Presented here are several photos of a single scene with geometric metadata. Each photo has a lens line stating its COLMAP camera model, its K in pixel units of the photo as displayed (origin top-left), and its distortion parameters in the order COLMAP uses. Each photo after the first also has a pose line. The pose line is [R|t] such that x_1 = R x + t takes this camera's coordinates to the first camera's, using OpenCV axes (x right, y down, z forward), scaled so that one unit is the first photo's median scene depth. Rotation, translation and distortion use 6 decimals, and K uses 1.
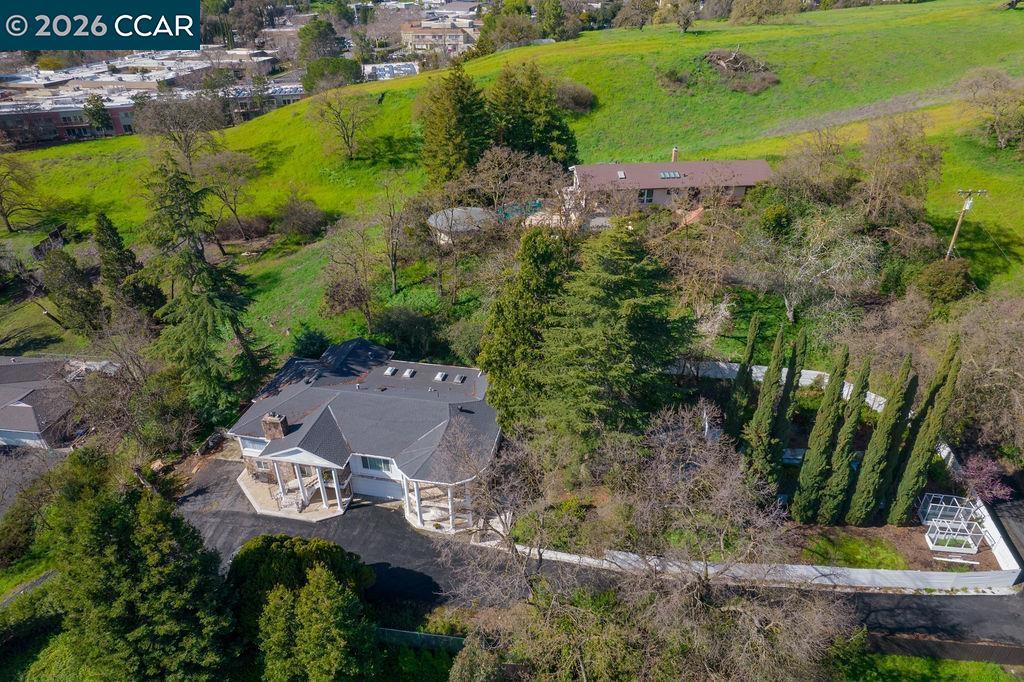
lens RADIAL K [[657.9, 0, 511.9], [0, 657.9, 342.8], [0, 0, 1]] dist [-0.077651, 0.064108]
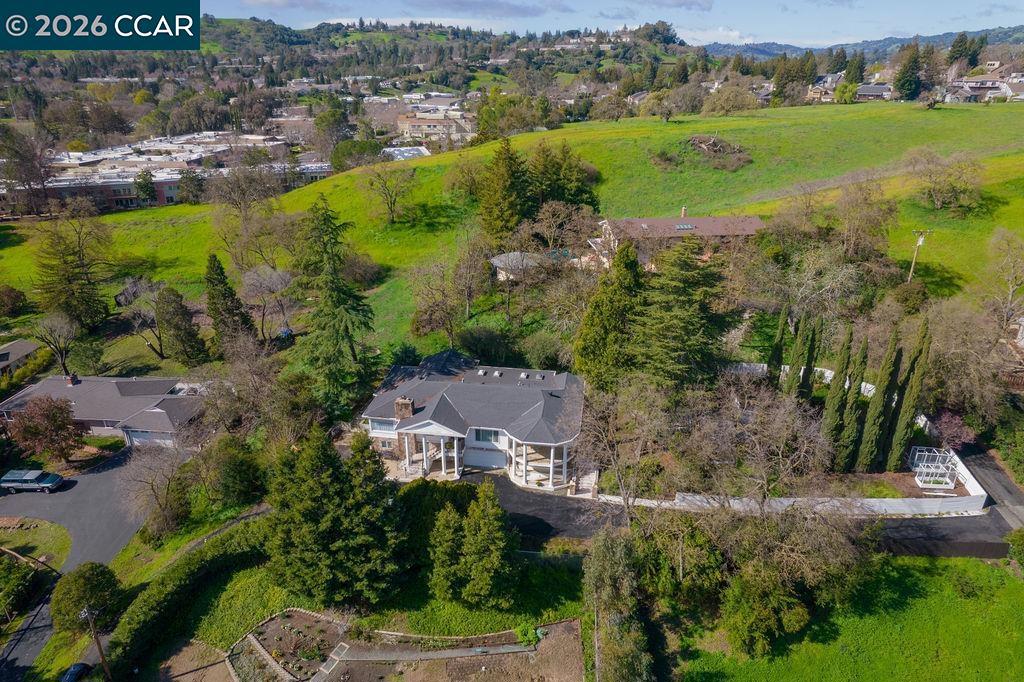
lens RADIAL K [[645.6, 0, 514.7], [0, 645.6, 344.0], [0, 0, 1]] dist [-0.080474, 0.067355]
pose [[0.998523, -0.007254, 0.053845, -0.201218], [0.013635, 0.992790, -0.119091, 0.143348], [-0.052593, 0.119649, 0.991422, -0.222764]]
